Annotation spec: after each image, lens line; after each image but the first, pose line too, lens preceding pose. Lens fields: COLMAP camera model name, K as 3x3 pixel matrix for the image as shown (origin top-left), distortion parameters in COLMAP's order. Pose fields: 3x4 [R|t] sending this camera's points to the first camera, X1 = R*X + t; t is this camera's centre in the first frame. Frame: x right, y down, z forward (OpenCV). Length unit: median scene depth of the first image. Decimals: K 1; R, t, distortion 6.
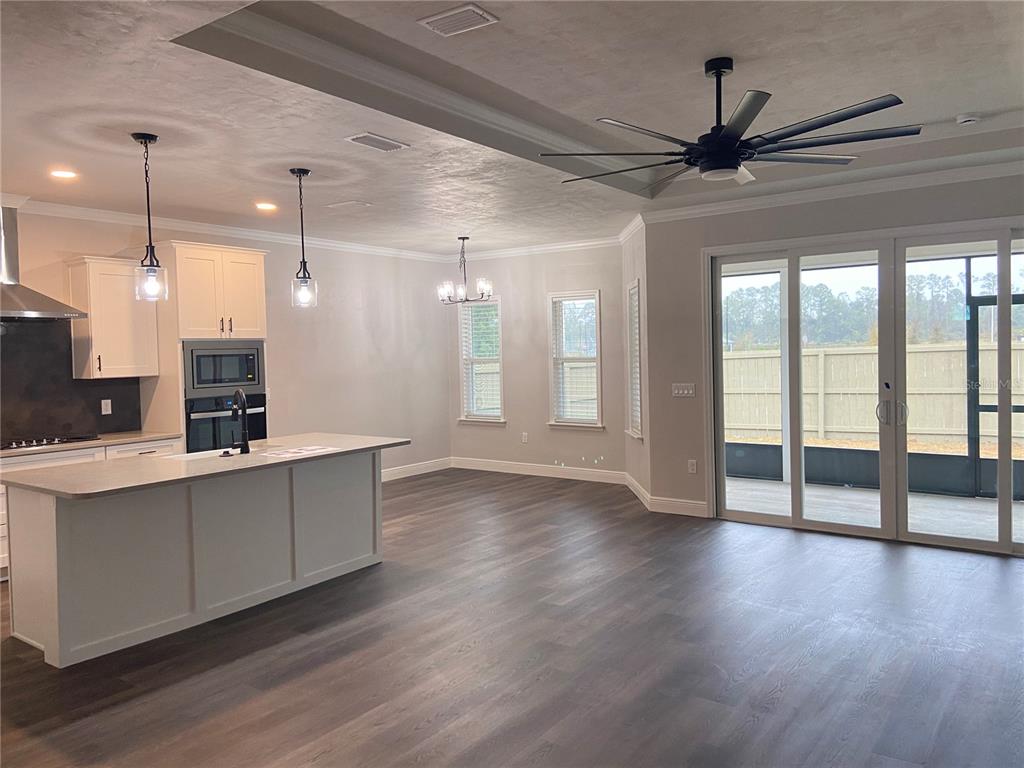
lens RADIAL K [[772.9, 0, 512.9], [0, 772.9, 379.4], [0, 0, 1]] dist [0.052645, -0.003922]
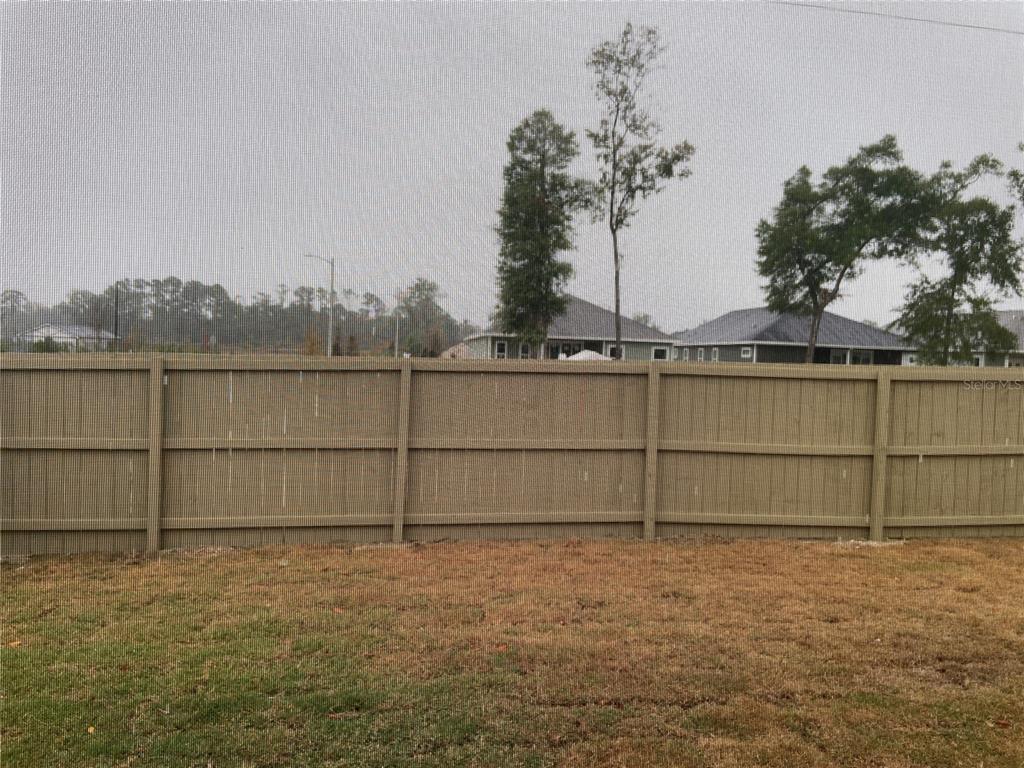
lens RADIAL K [[772.9, 0, 513.0], [0, 772.9, 383.7], [0, 0, 1]] dist [0.052645, -0.003922]
pose [[0.731402, 0.027292, 0.681401, 0.073763], [-0.029461, 0.999531, -0.008411, -0.014194], [-0.681310, -0.013923, 0.731862, 0.391942]]
